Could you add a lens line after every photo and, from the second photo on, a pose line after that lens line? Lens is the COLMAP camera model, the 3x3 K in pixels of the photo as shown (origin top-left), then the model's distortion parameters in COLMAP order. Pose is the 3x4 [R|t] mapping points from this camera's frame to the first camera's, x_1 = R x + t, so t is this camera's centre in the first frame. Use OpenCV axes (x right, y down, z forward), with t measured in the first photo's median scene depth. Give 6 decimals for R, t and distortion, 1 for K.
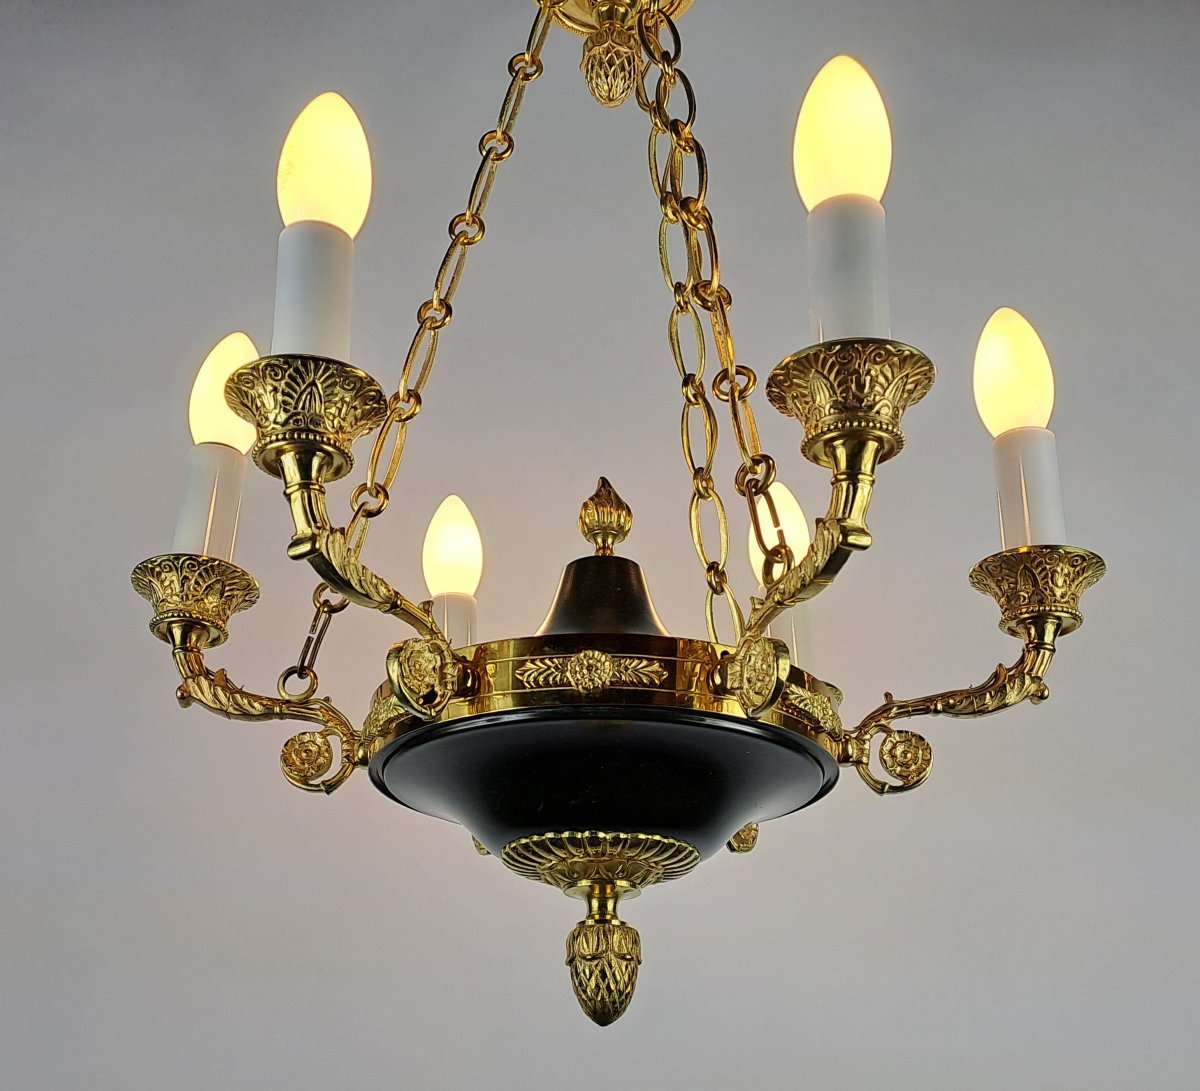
lens RADIAL K [[1469.3, 0, 584.4], [0, 1469.3, 604.4], [0, 0, 1]] dist [0.119661, -0.044118]
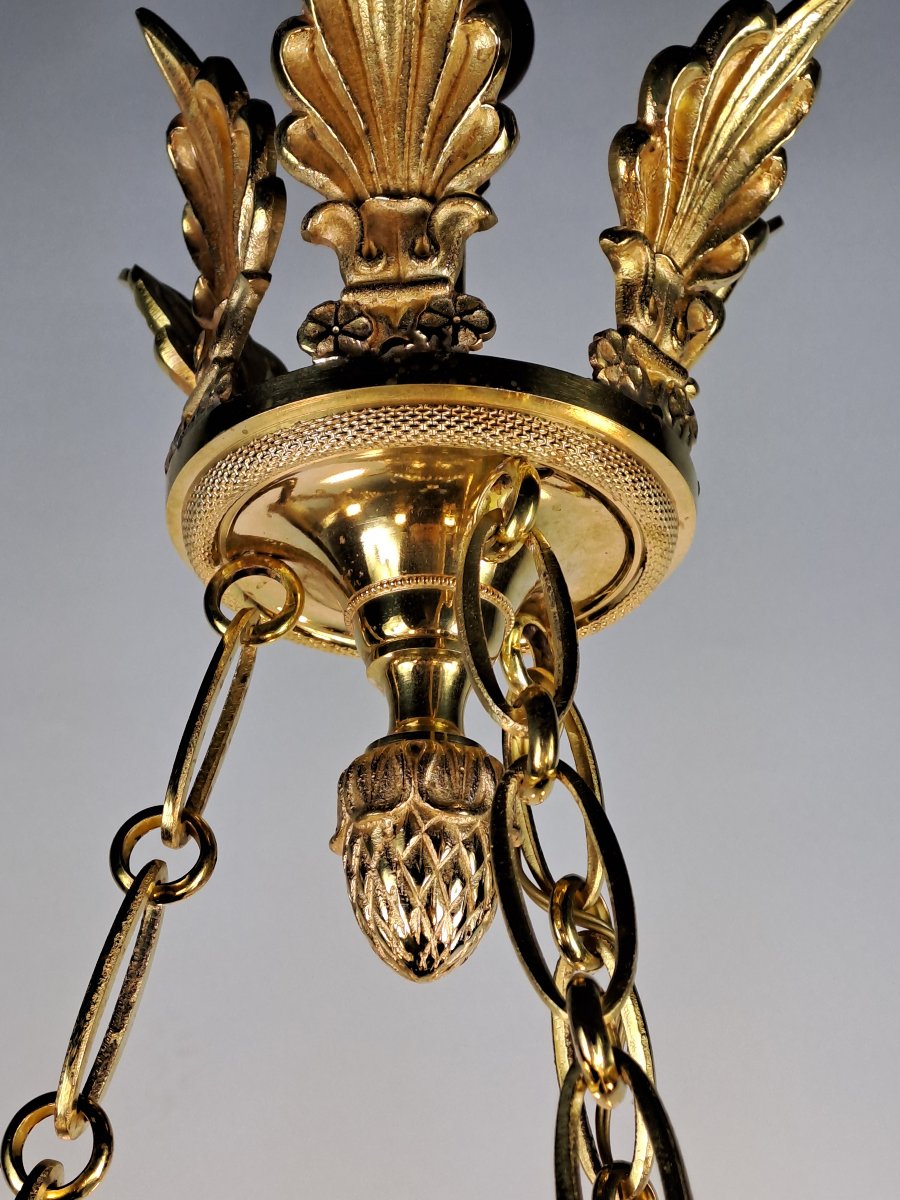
lens RADIAL K [[2194.1, 0, 450.9], [0, 2194.1, 562.5], [0, 0, 1]] dist [0.080180, 0.110340]
pose [[0.999253, -0.028090, -0.026548, 0.049282], [0.024435, 0.991321, -0.129169, -0.462474], [0.029946, 0.128424, 0.991267, 0.662541]]
